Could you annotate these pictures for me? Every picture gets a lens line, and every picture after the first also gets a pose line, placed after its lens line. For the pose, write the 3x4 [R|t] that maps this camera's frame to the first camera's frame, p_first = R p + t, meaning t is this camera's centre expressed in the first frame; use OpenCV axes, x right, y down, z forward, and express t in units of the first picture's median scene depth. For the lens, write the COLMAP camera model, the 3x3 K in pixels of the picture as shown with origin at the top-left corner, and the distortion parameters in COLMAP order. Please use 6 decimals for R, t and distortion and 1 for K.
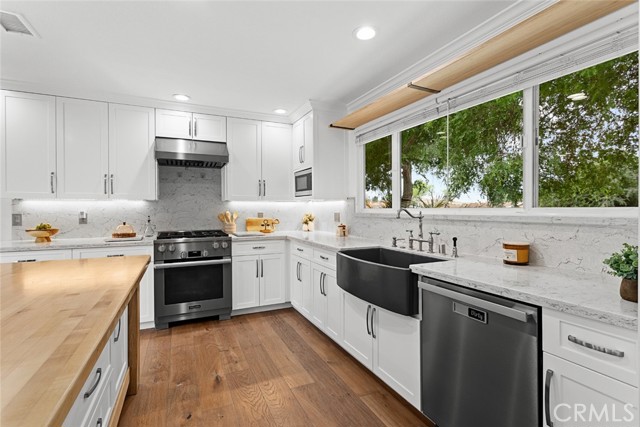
lens RADIAL K [[303.8, 0, 316.5], [0, 303.8, 210.1], [0, 0, 1]] dist [0.004031, 0.000023]
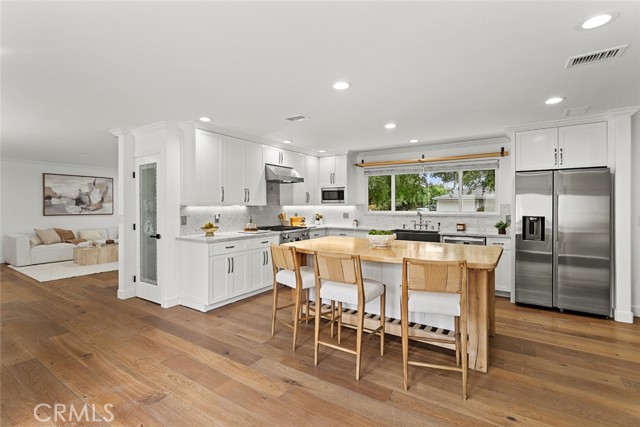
lens RADIAL K [[303.8, 0, 318.0], [0, 303.8, 208.0], [0, 0, 1]] dist [0.004031, 0.000023]
pose [[0.850211, -0.000987, 0.526441, -1.101434], [0.000158, 0.999999, 0.001619, -0.024567], [-0.526442, -0.001293, 0.850210, -0.417535]]
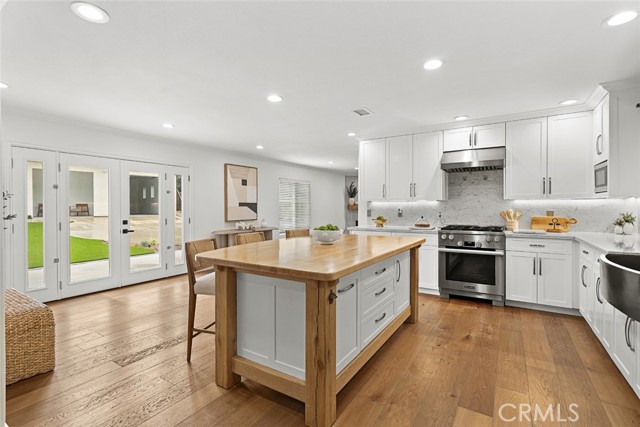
lens RADIAL K [[303.8, 0, 313.8], [0, 303.8, 208.9], [0, 0, 1]] dist [0.004031, 0.000023]
pose [[0.540906, 0.008884, -0.841036, 0.273038], [-0.003727, 0.999960, 0.008166, -0.004357], [0.841075, -0.001283, 0.540917, -0.179819]]
